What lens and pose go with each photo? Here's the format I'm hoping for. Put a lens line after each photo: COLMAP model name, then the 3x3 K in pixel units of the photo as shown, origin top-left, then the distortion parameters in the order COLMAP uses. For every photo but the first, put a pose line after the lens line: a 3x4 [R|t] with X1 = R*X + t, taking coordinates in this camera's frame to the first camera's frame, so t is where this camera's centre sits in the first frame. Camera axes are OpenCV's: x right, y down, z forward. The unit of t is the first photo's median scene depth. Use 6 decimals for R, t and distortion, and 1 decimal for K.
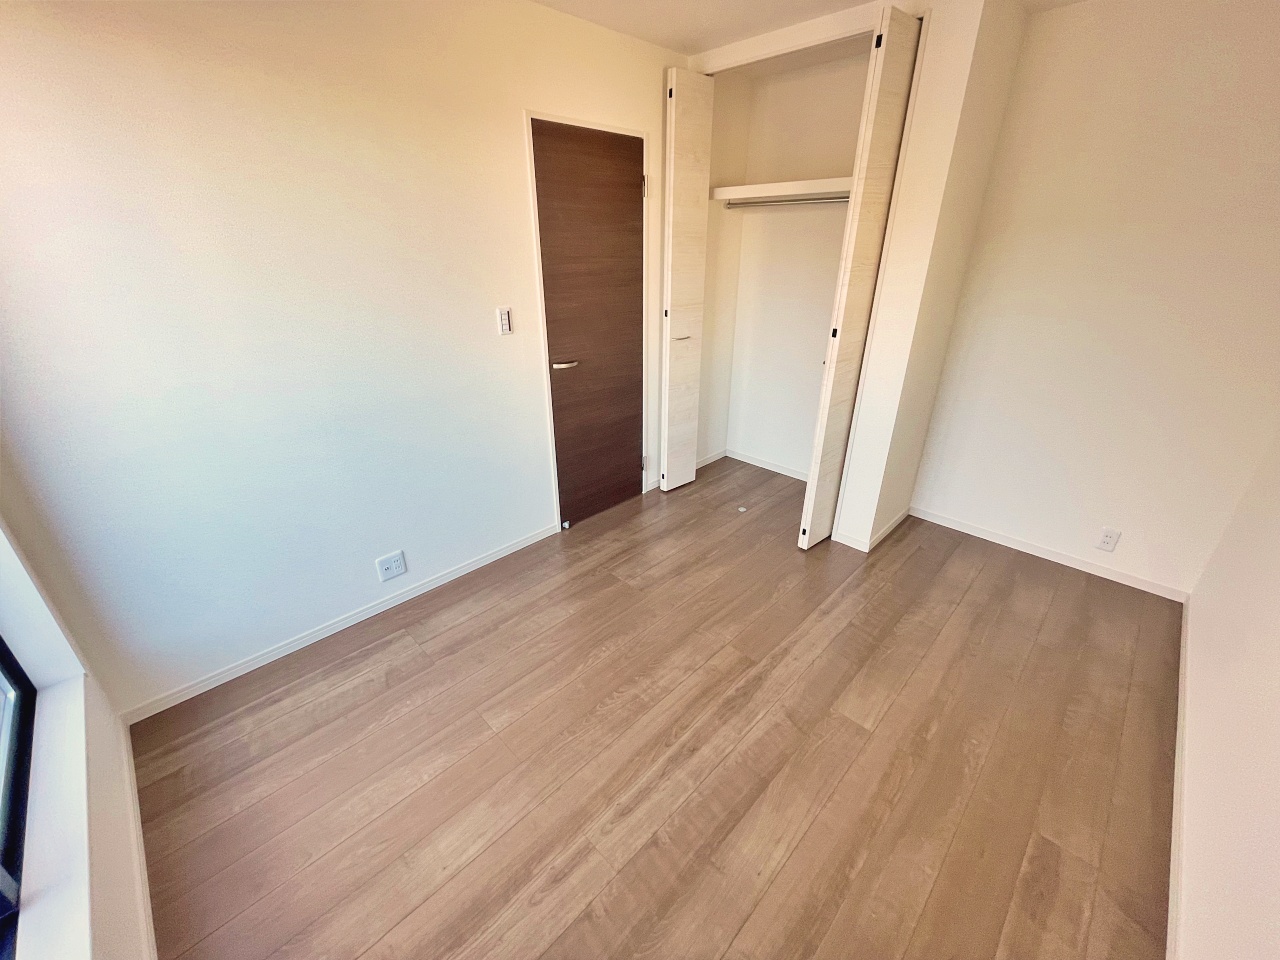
lens RADIAL K [[517.9, 0, 641.0], [0, 517.9, 478.8], [0, 0, 1]] dist [-0.003404, -0.000574]
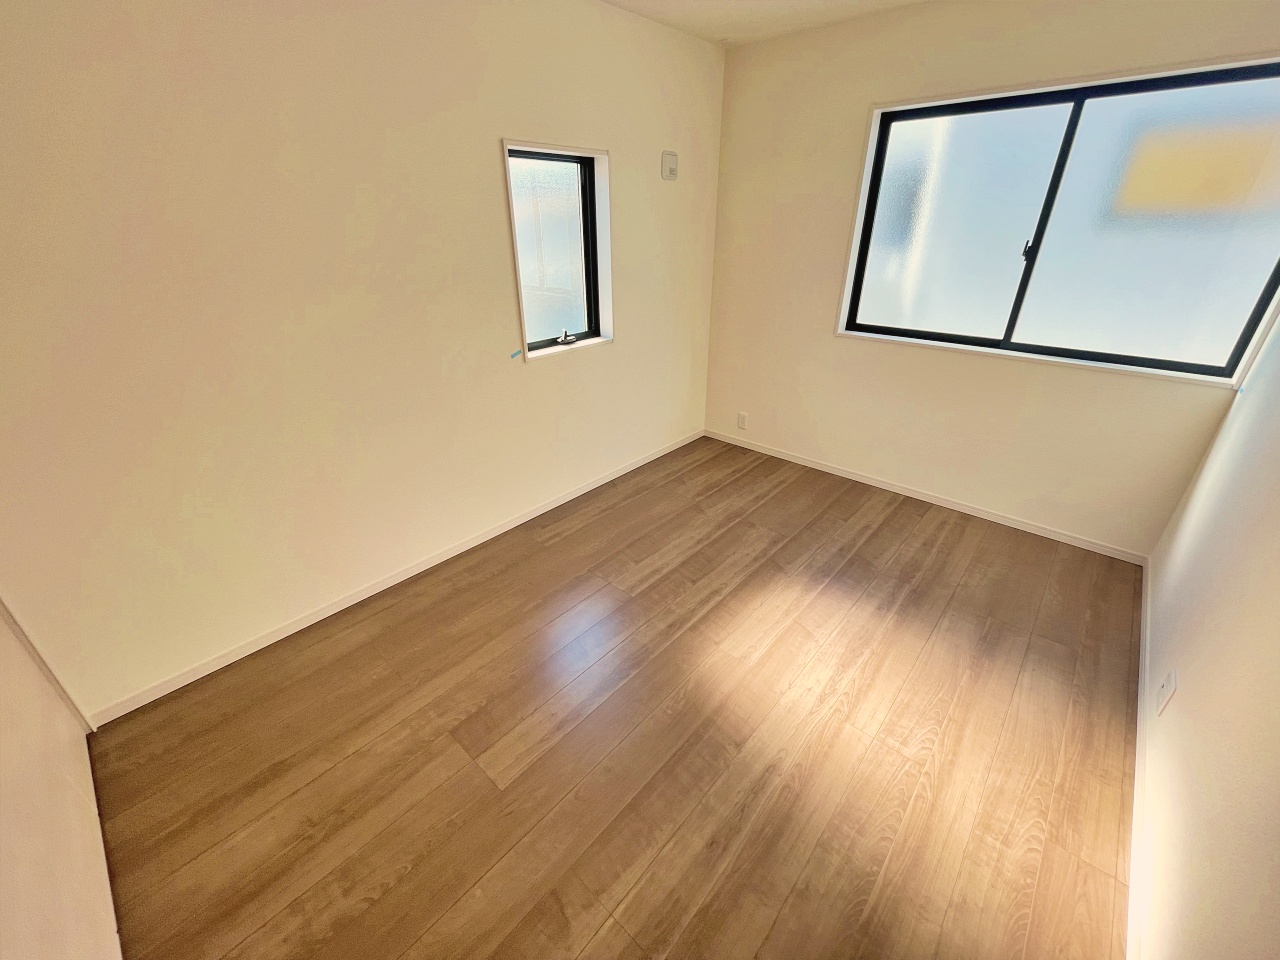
lens RADIAL K [[517.9, 0, 642.1], [0, 517.9, 479.8], [0, 0, 1]] dist [-0.003404, -0.000574]
pose [[-0.998765, 0.027091, -0.041643, 0.241598], [-0.015651, 0.623968, 0.781294, -0.495377], [0.047150, 0.780981, -0.622773, 1.109658]]
